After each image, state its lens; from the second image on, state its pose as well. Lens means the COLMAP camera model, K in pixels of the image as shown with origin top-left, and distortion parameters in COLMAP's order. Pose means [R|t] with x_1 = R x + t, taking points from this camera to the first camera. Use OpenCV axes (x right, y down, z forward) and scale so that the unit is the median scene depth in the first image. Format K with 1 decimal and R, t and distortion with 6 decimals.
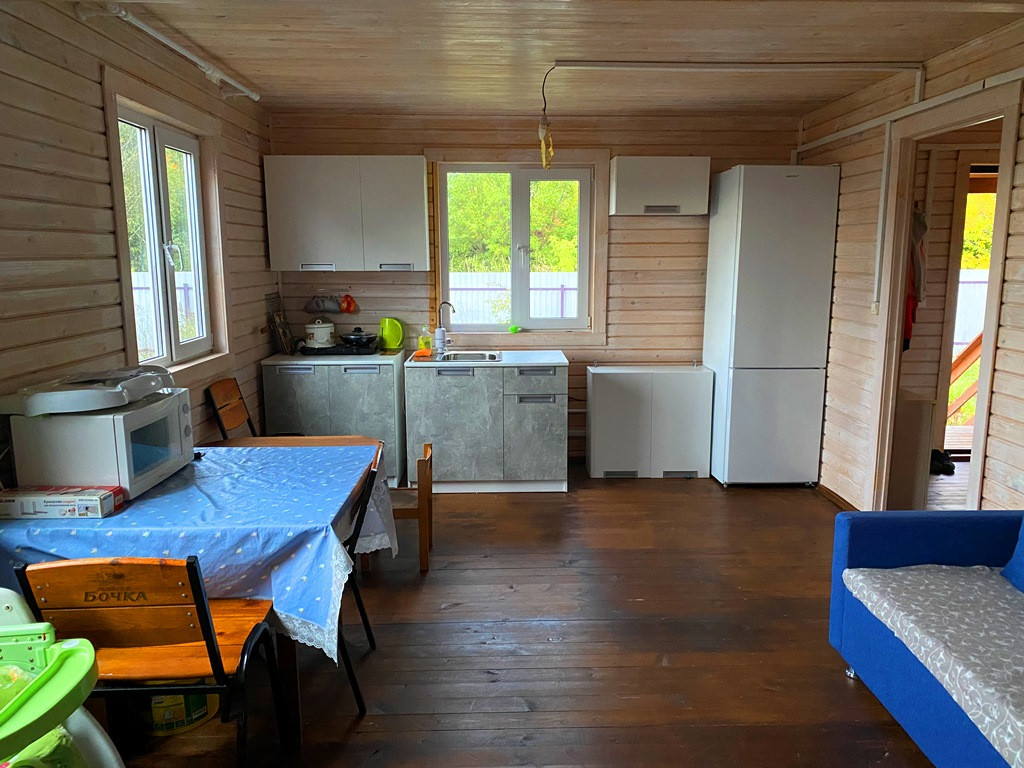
lens RADIAL K [[774.6, 0, 517.8], [0, 774.6, 389.5], [0, 0, 1]] dist [0.053198, -0.007112]
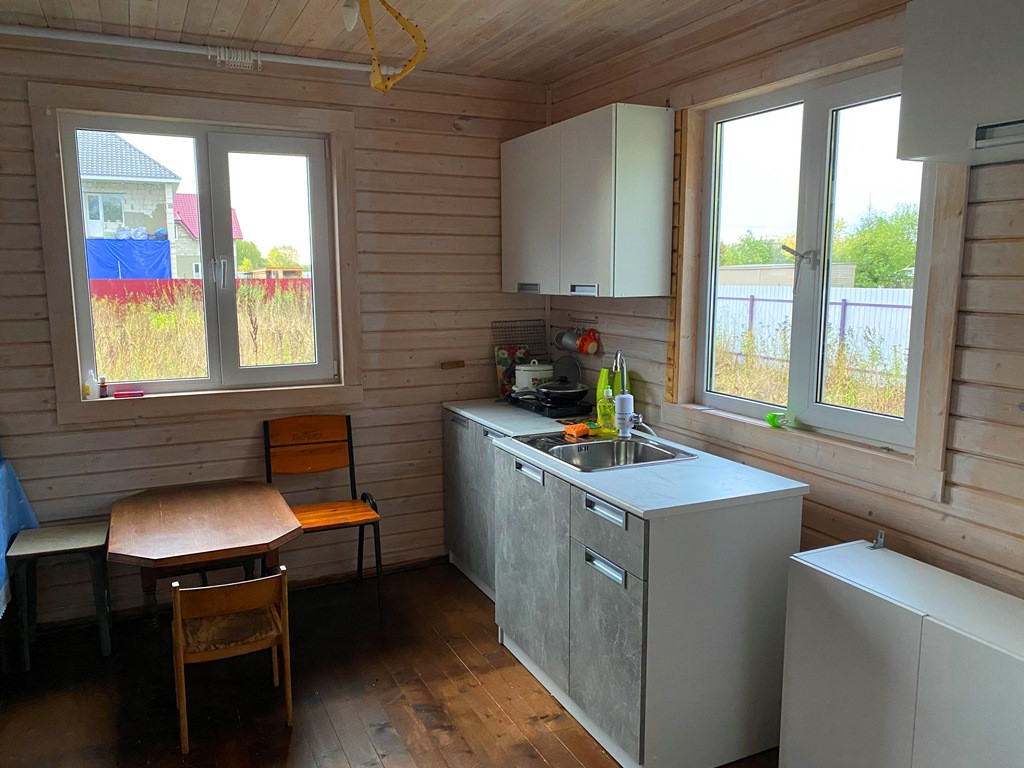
lens RADIAL K [[774.6, 0, 514.7], [0, 774.6, 377.4], [0, 0, 1]] dist [0.053198, -0.007112]
pose [[0.421371, 0.125482, -0.898165, 0.375052], [-0.156095, 0.985636, 0.064471, -0.112700], [0.893354, 0.113033, 0.434906, 0.644781]]
